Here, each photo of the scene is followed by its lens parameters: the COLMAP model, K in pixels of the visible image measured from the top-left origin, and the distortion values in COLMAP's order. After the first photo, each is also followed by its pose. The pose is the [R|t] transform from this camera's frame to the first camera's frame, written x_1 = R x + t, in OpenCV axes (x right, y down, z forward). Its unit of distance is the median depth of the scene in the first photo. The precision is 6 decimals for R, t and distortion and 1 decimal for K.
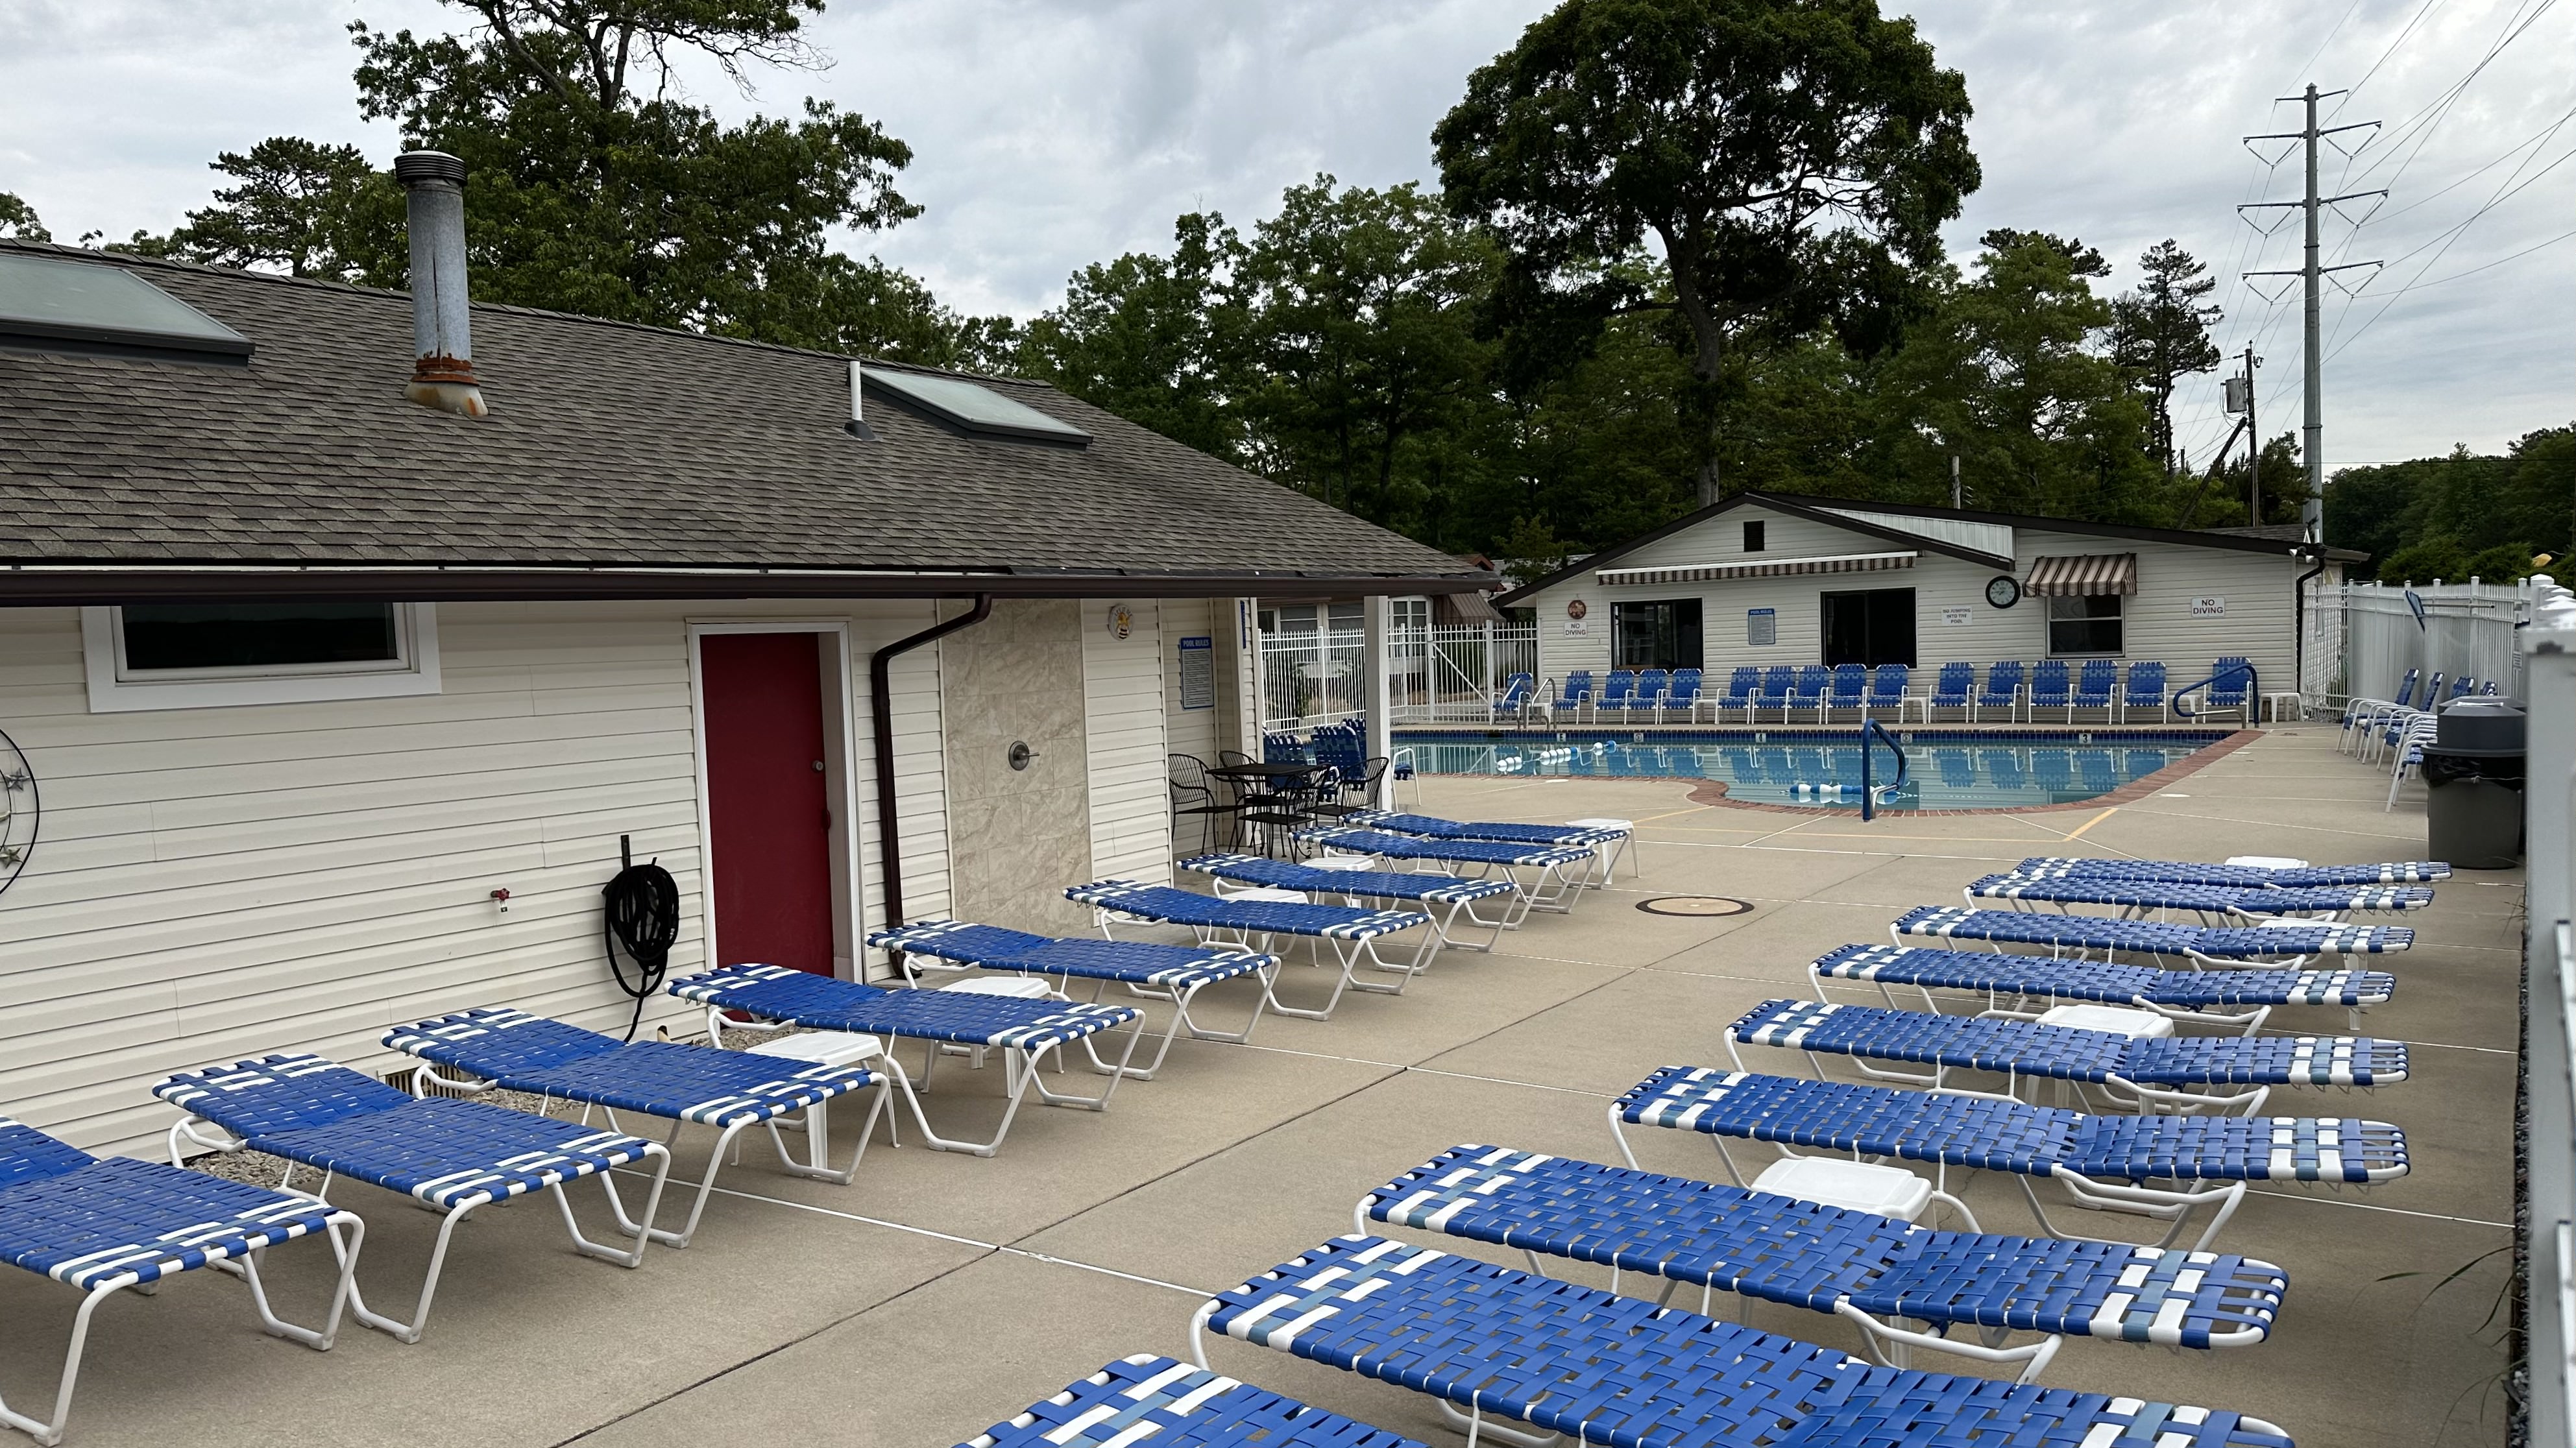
lens RADIAL K [[1814.3, 0, 1298.4], [0, 1814.3, 728.3], [0, 0, 1]] dist [0.151624, -0.265447]
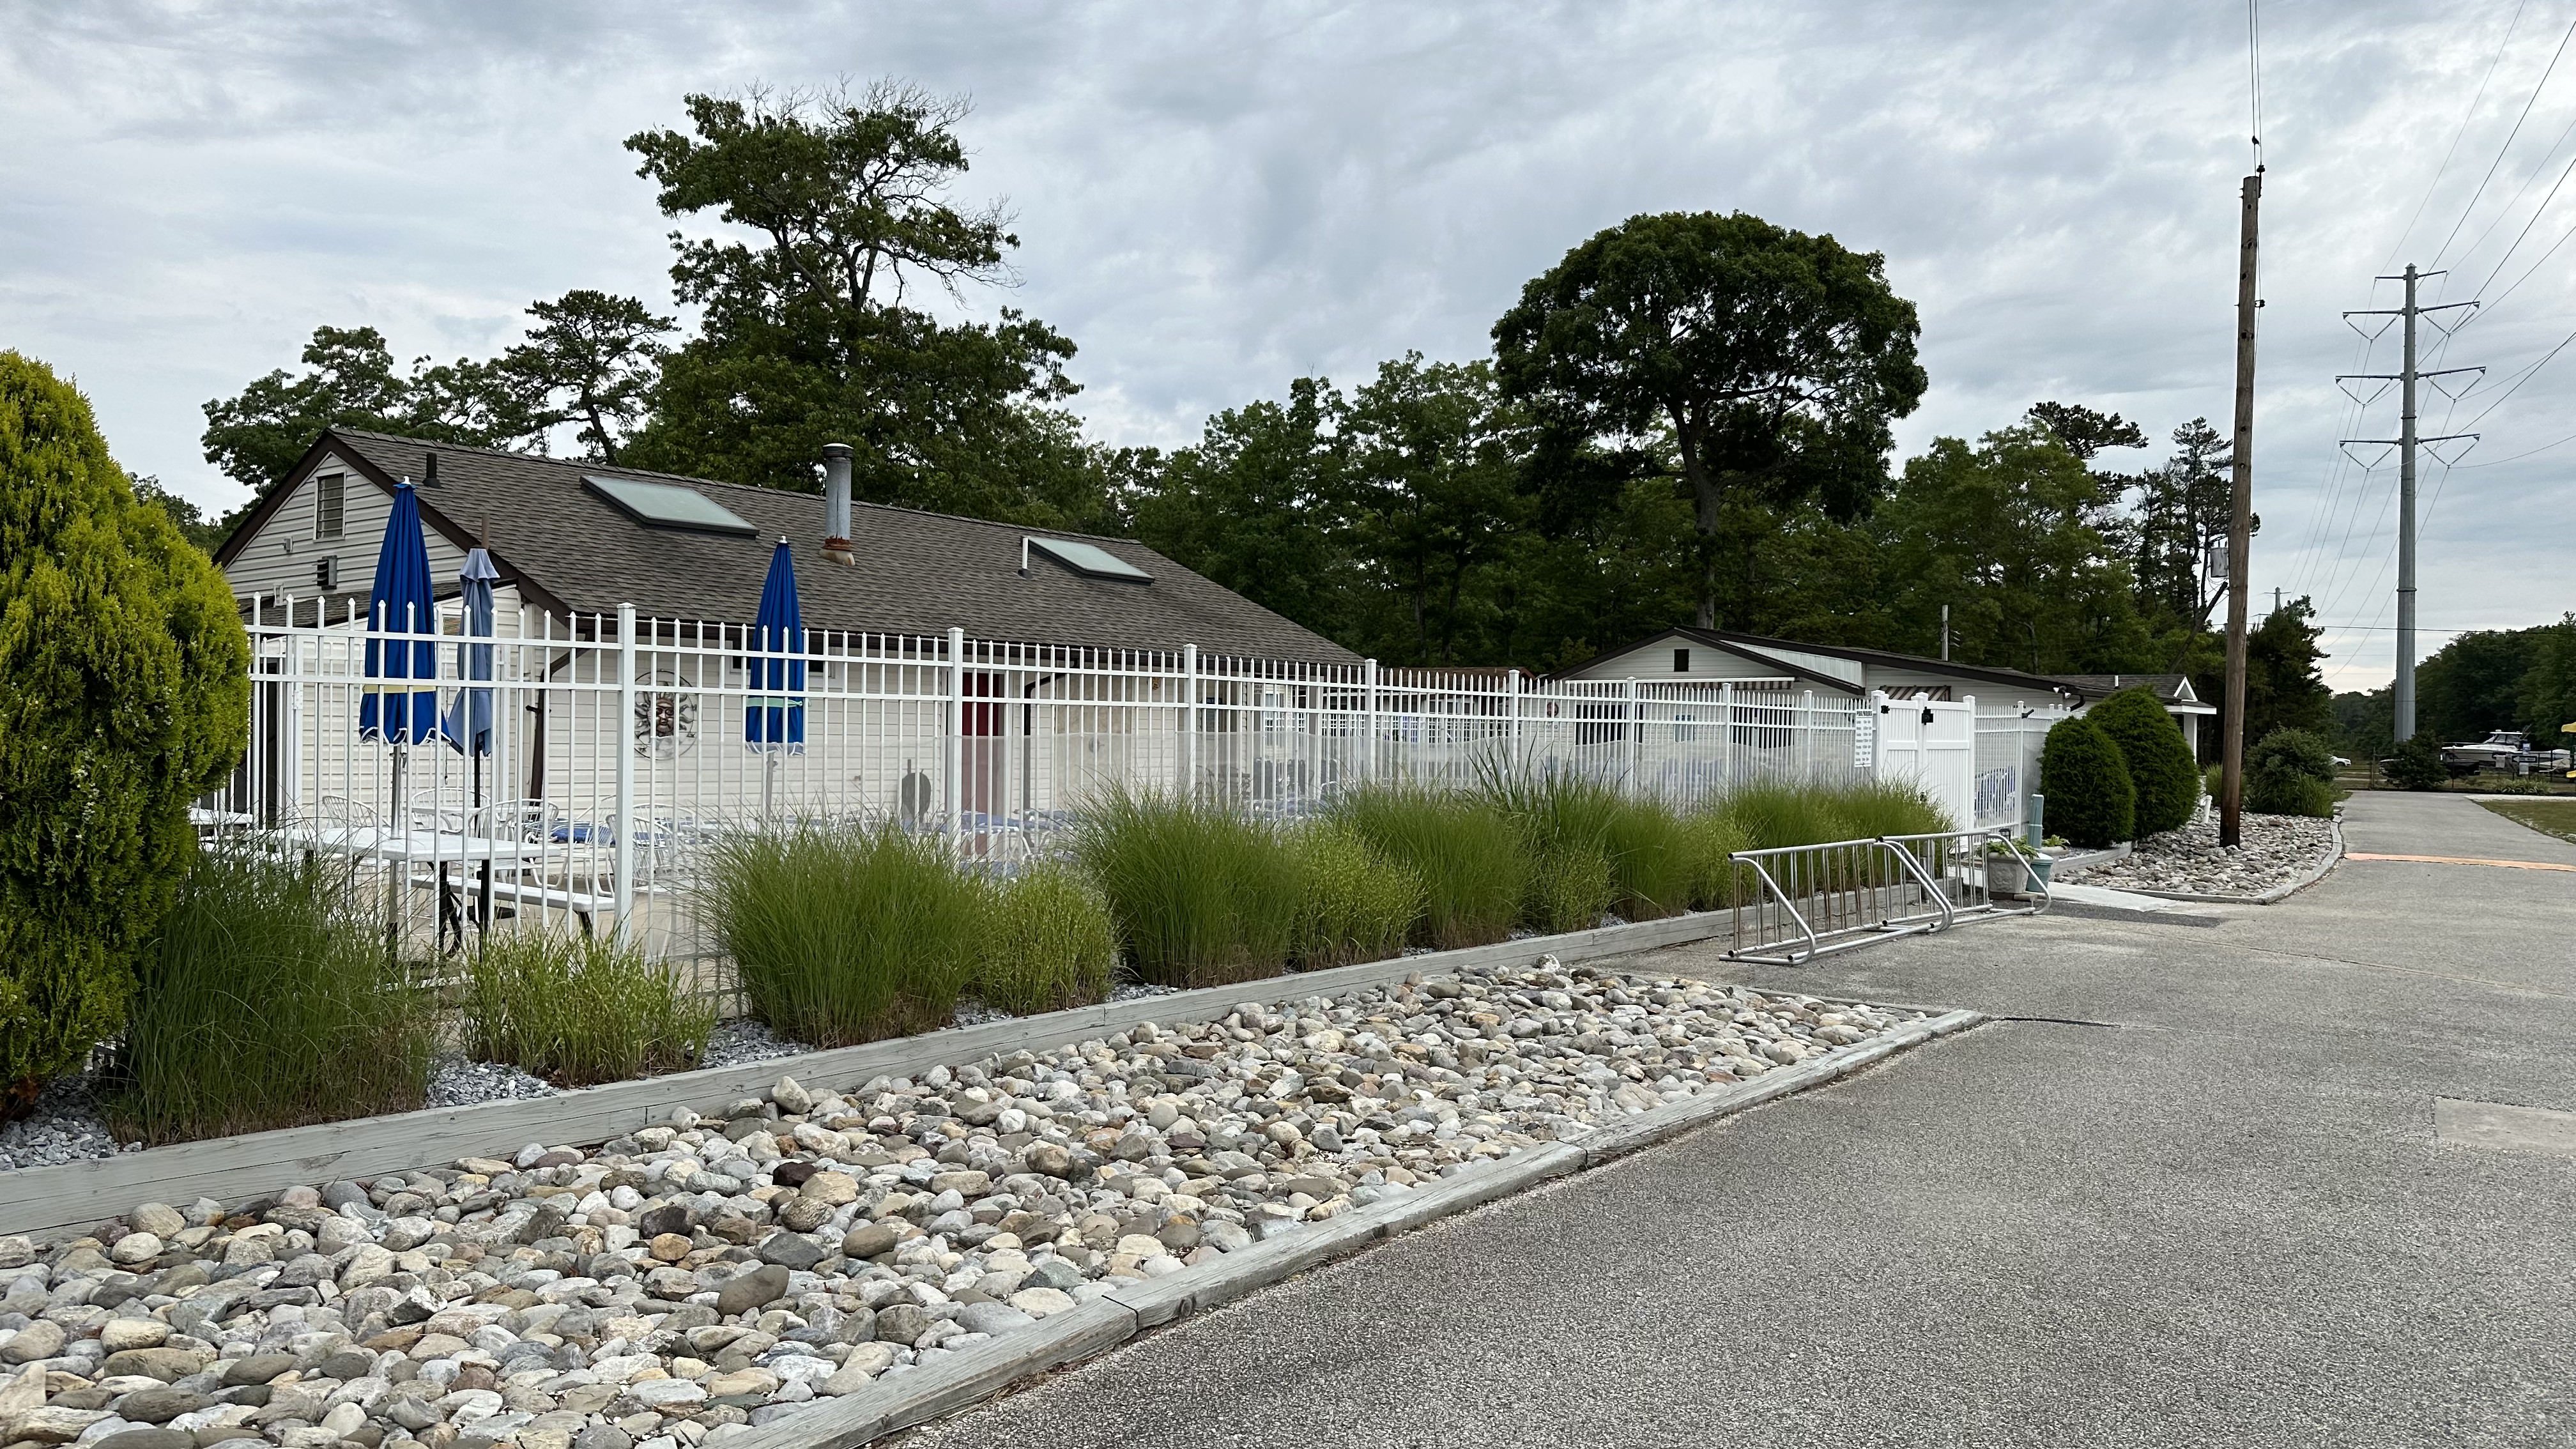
lens RADIAL K [[1814.5, 0, 1298.4], [0, 1814.5, 728.8], [0, 0, 1]] dist [0.151624, -0.265447]
pose [[0.995660, 0.050628, -0.078095, 0.053689], [-0.055157, 0.996852, -0.056957, 0.024293], [0.074966, 0.061017, 0.995318, -0.229938]]
